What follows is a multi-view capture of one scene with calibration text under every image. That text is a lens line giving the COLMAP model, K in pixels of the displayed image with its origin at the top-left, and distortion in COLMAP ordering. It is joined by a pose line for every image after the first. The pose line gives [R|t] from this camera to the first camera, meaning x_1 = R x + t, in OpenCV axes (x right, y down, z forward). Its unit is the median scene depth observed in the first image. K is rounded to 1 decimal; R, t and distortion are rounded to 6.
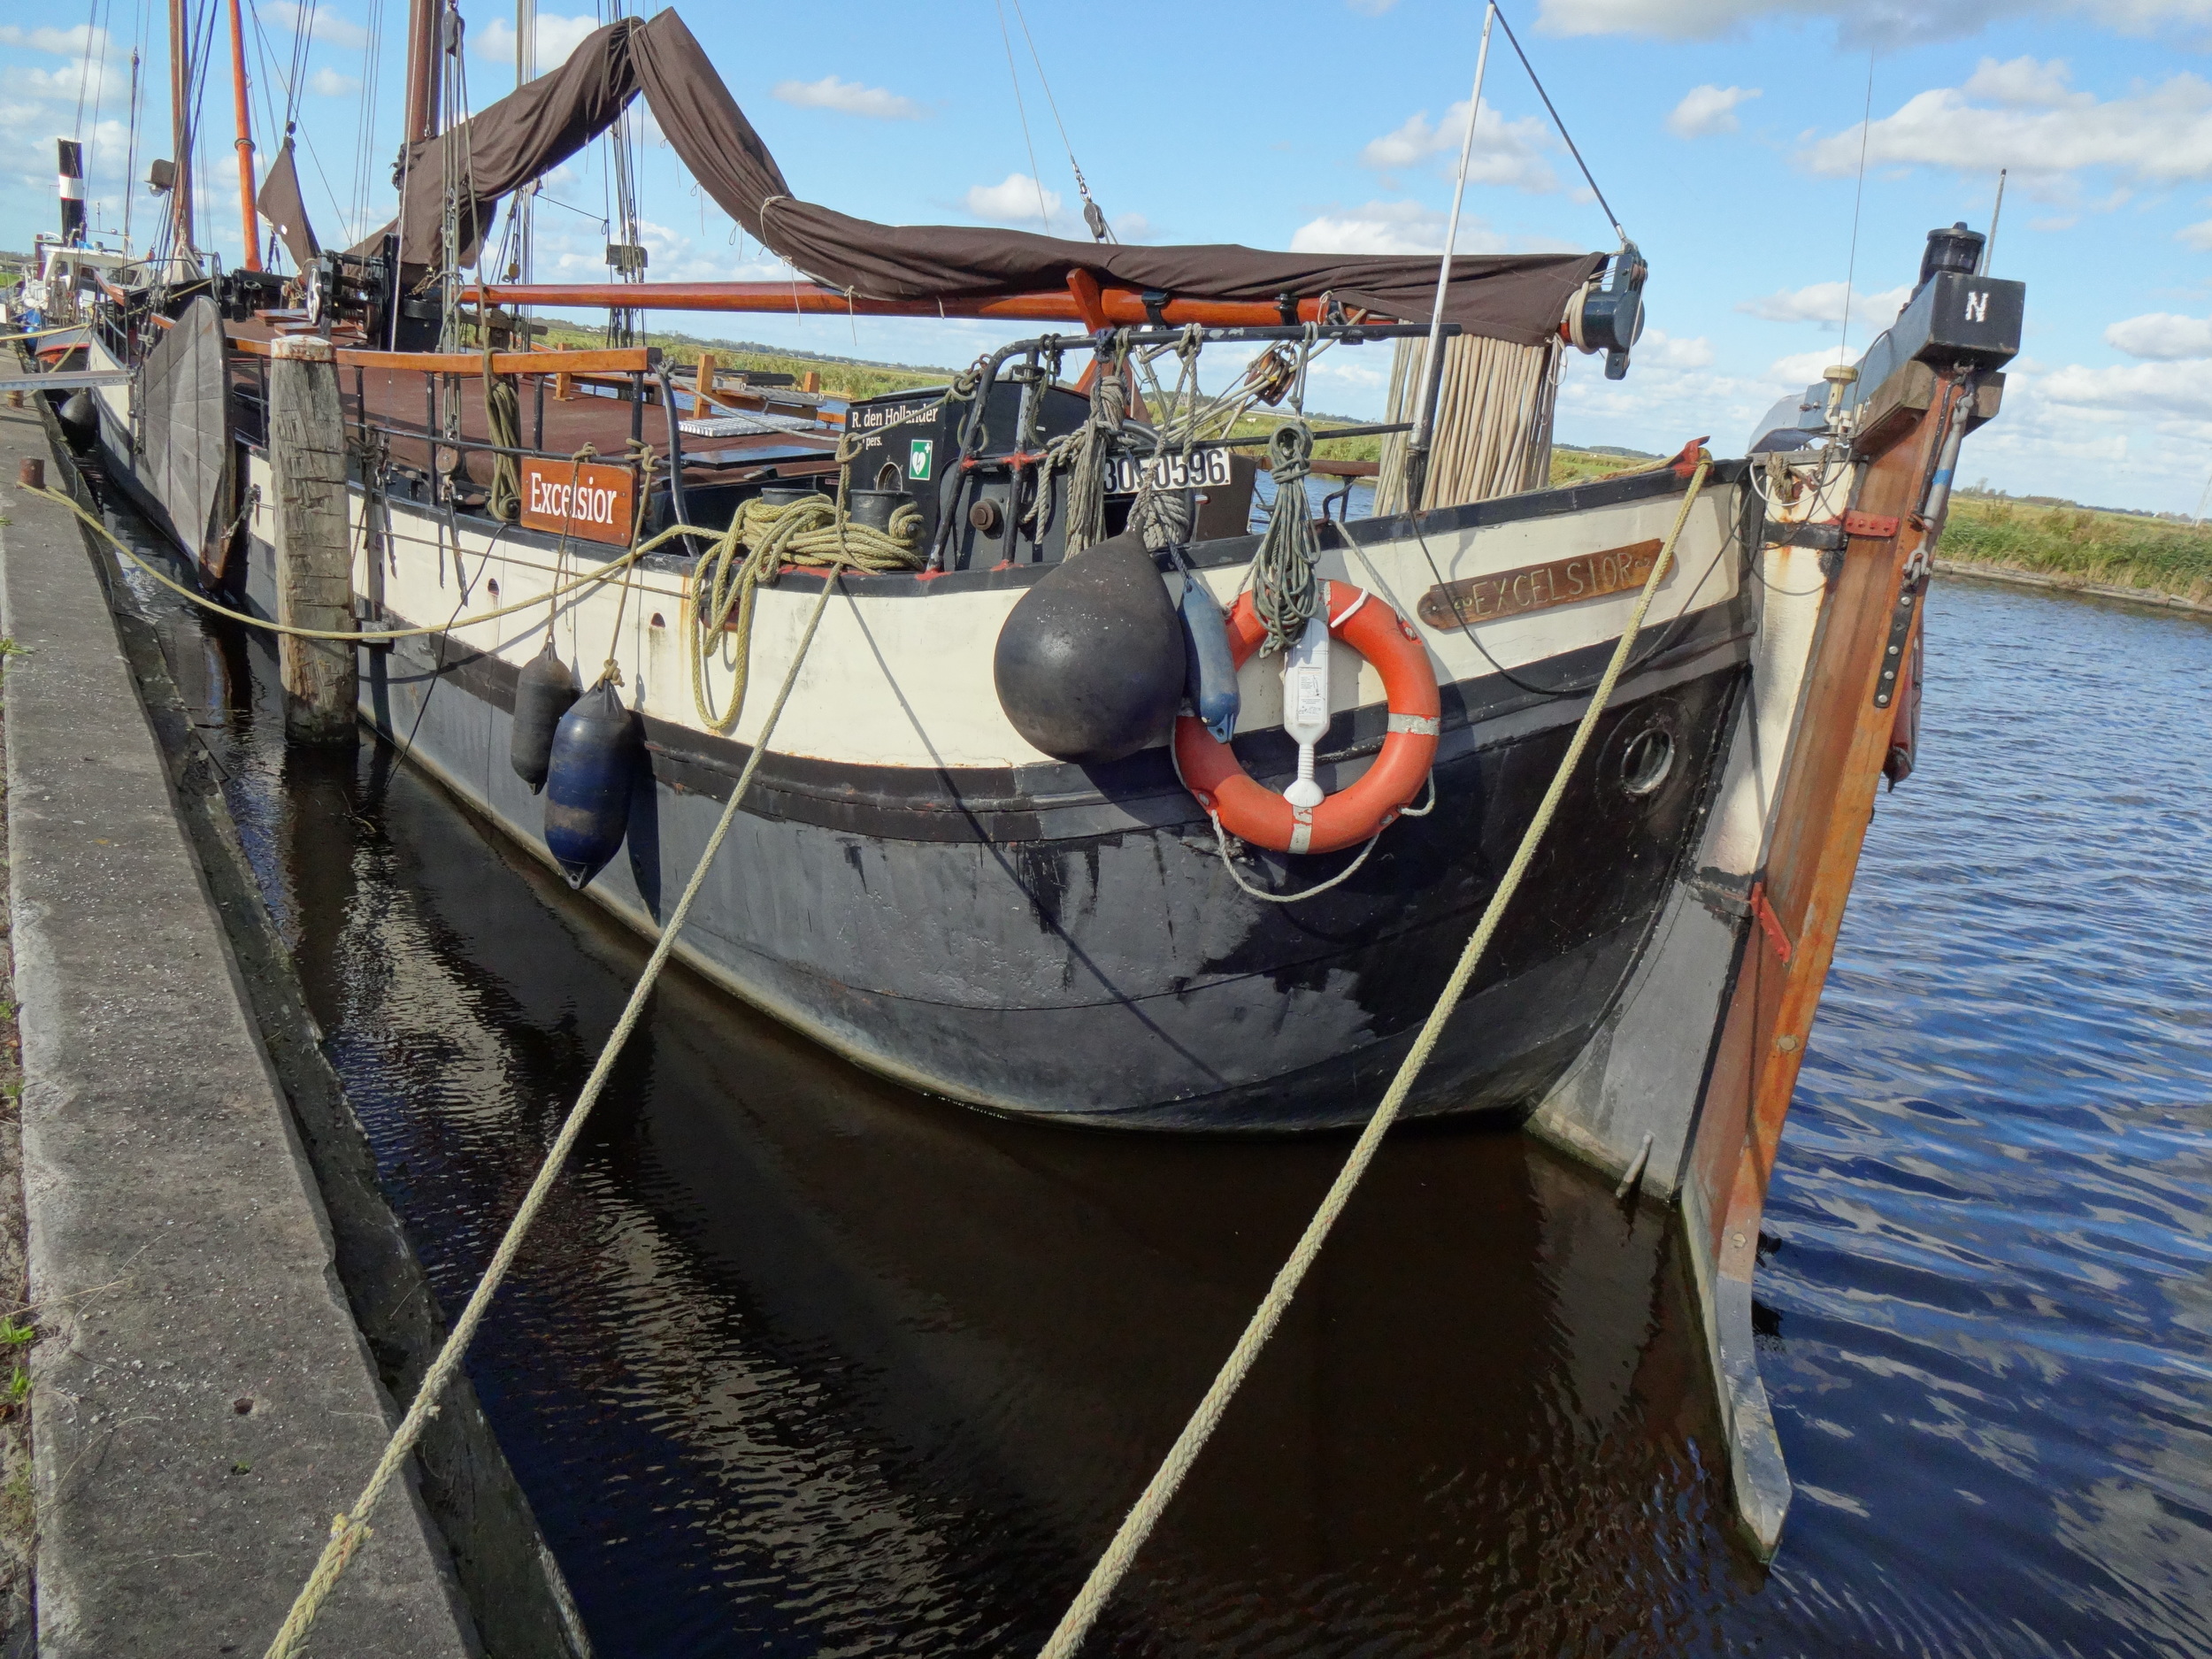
lens RADIAL K [[1635.4, 0, 1114.0], [0, 1635.4, 828.5], [0, 0, 1]] dist [-0.005324, 0.000652]
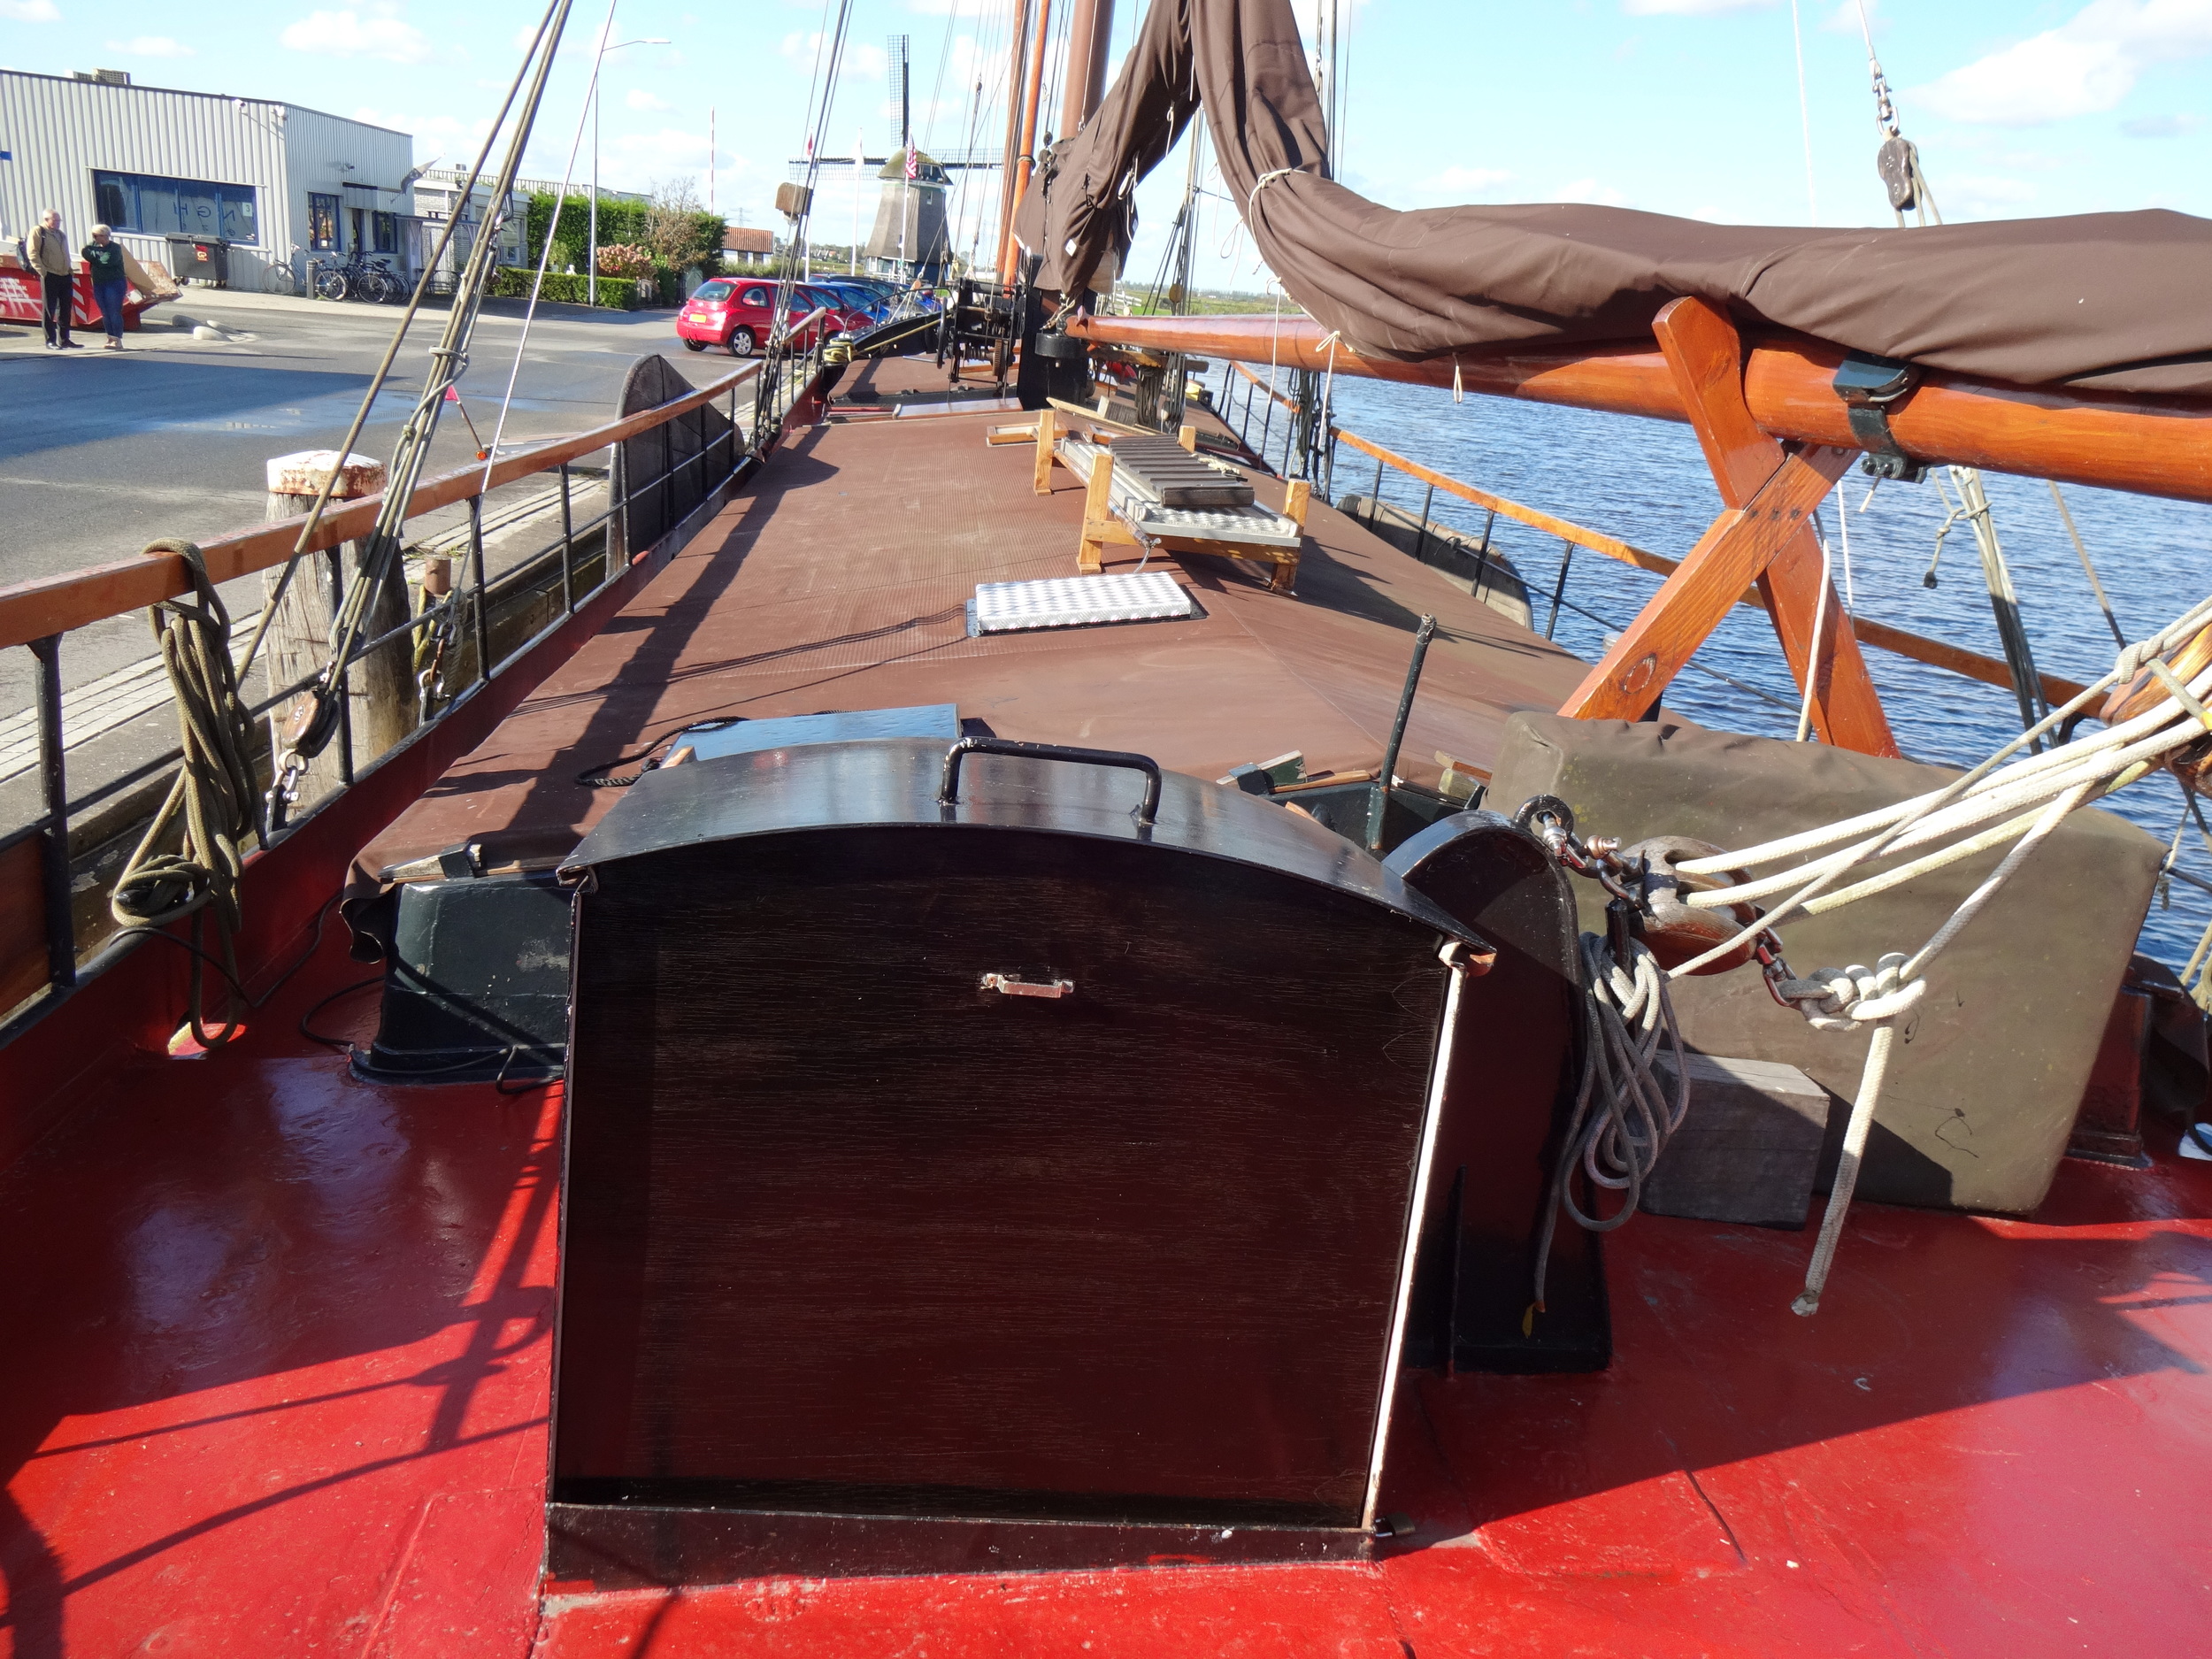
lens RADIAL K [[1635.4, 0, 1108.2], [0, 1635.4, 831.0], [0, 0, 1]] dist [-0.005324, 0.000652]
pose [[0.858413, 0.128109, -0.496705, 0.055001], [-0.125823, 0.991316, 0.038229, -0.176143], [0.497289, 0.029681, 0.867077, 0.491839]]
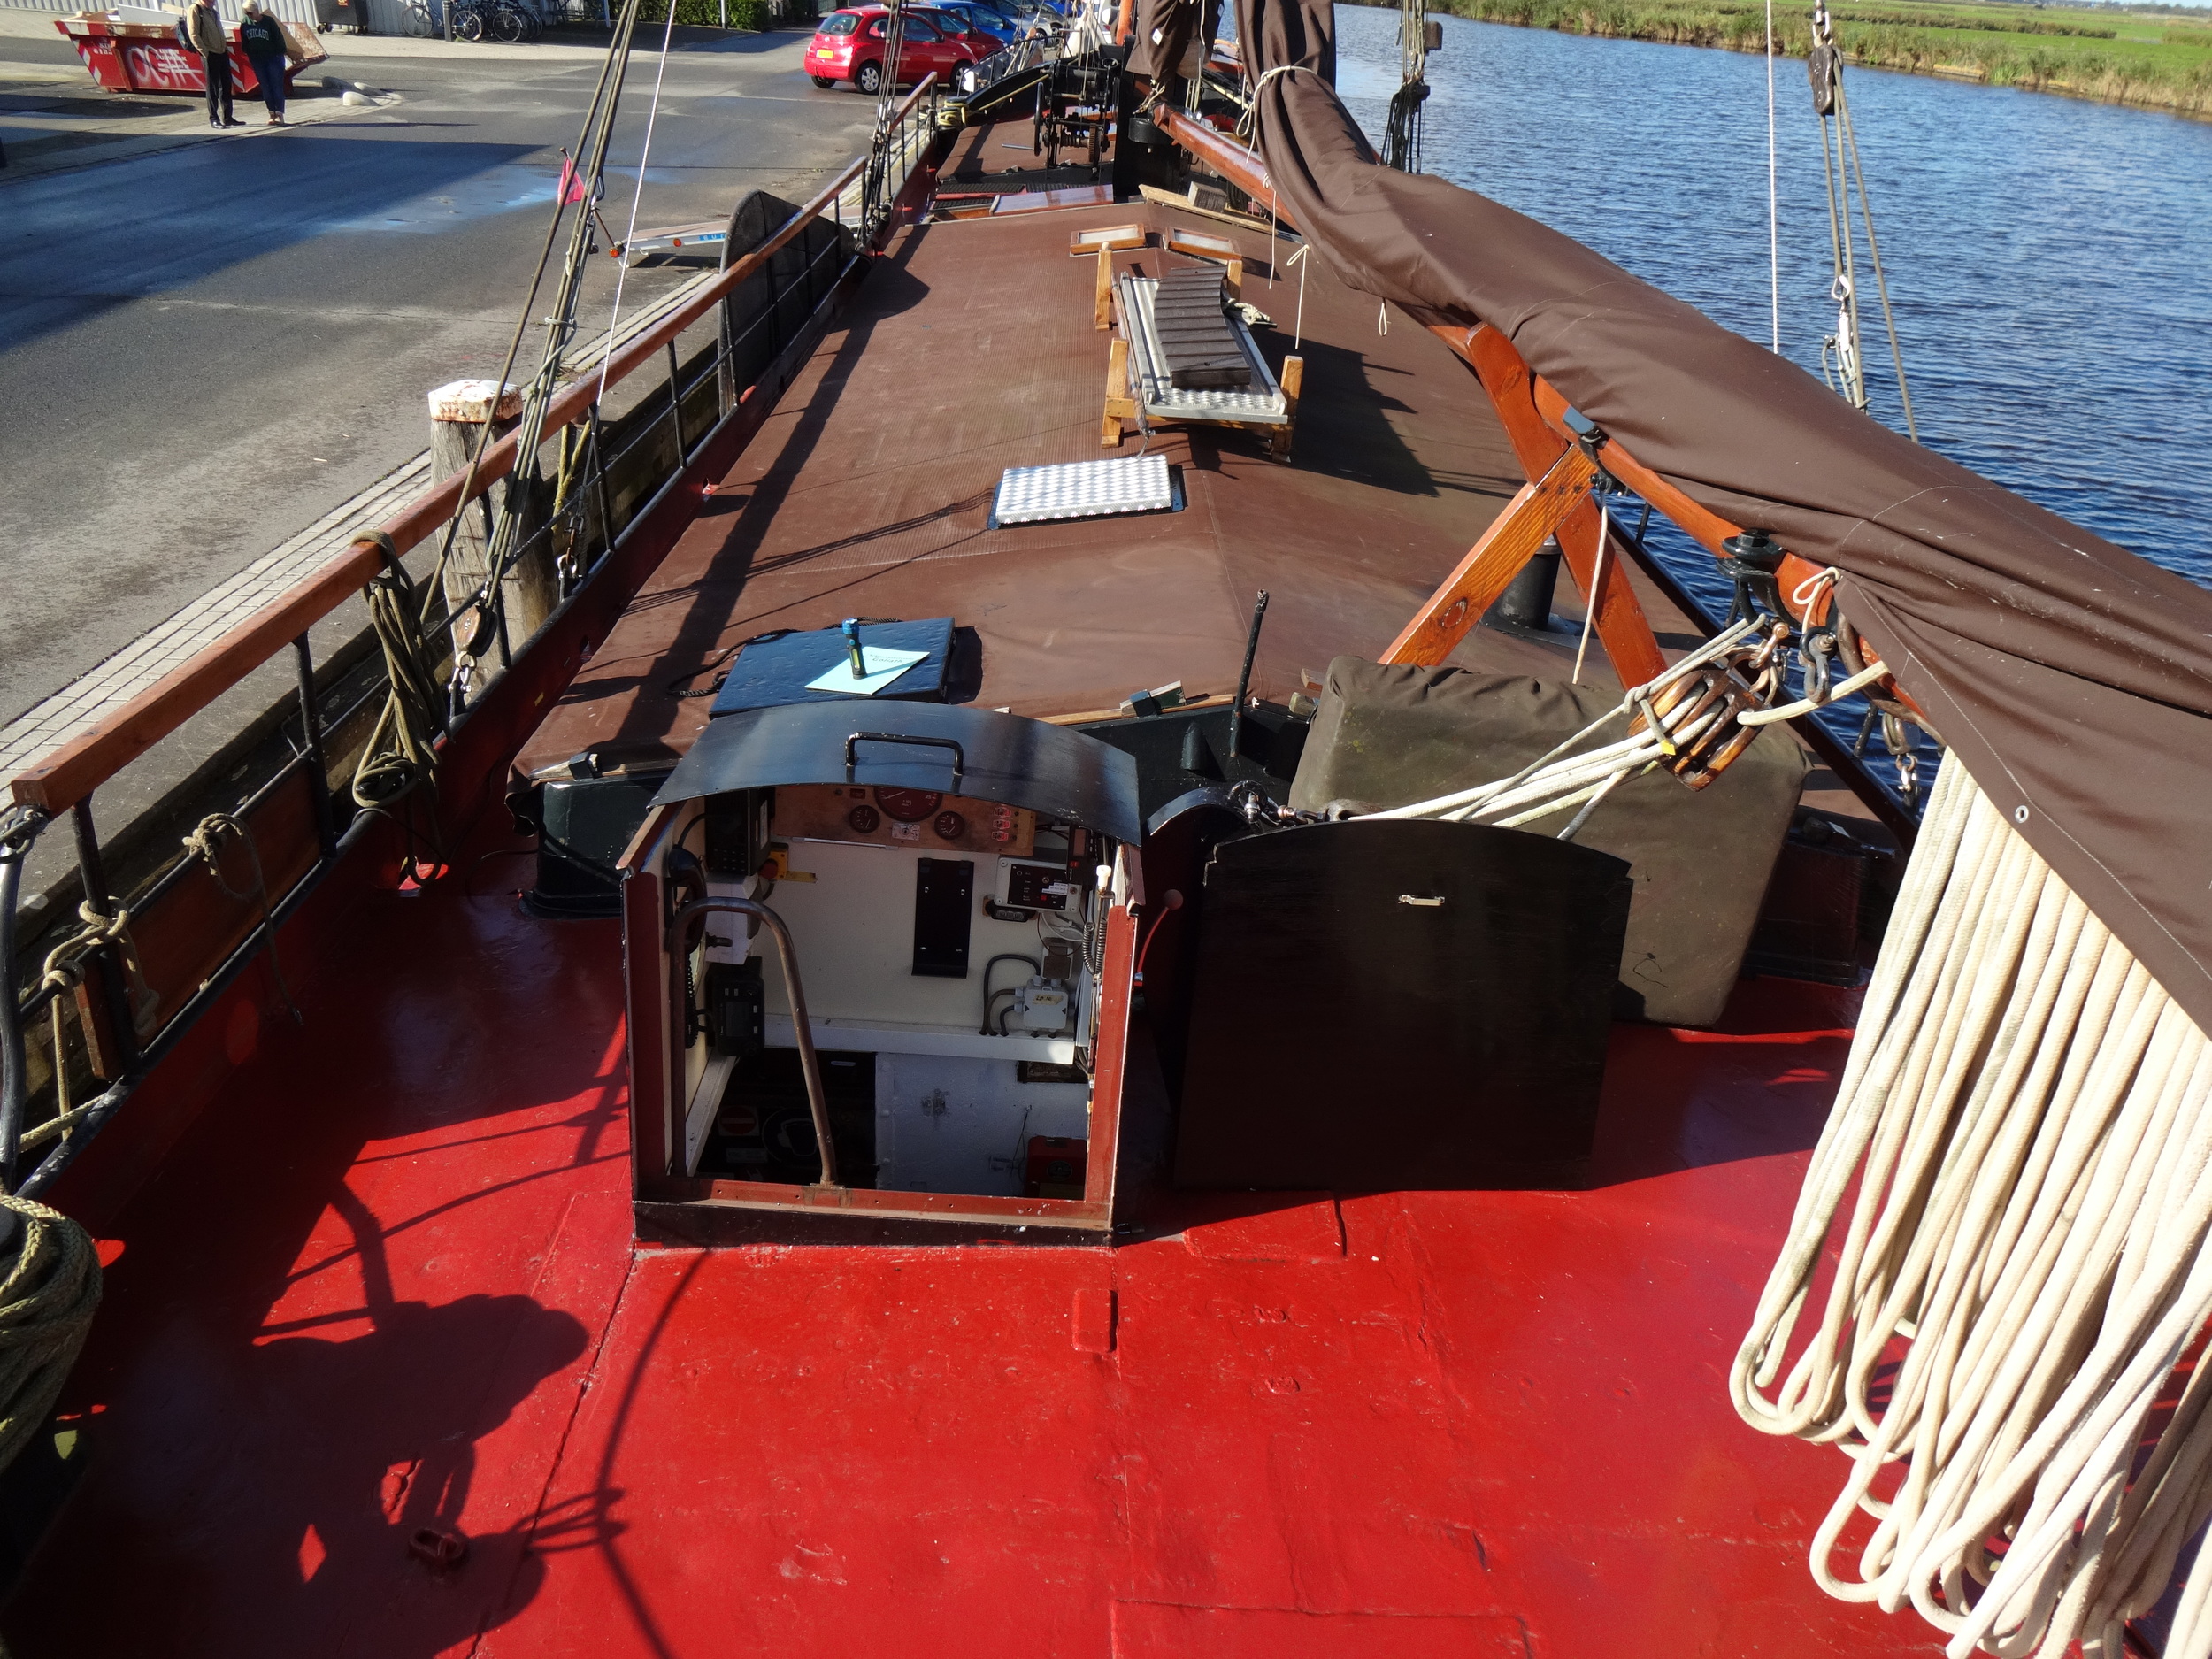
lens RADIAL K [[1635.4, 0, 1104.1], [0, 1635.4, 835.1], [0, 0, 1]] dist [-0.005324, 0.000652]
pose [[0.806489, 0.218618, -0.549346, 0.152195], [-0.112927, 0.968980, 0.219828, -0.235519], [0.580364, -0.115253, 0.806160, 0.425937]]
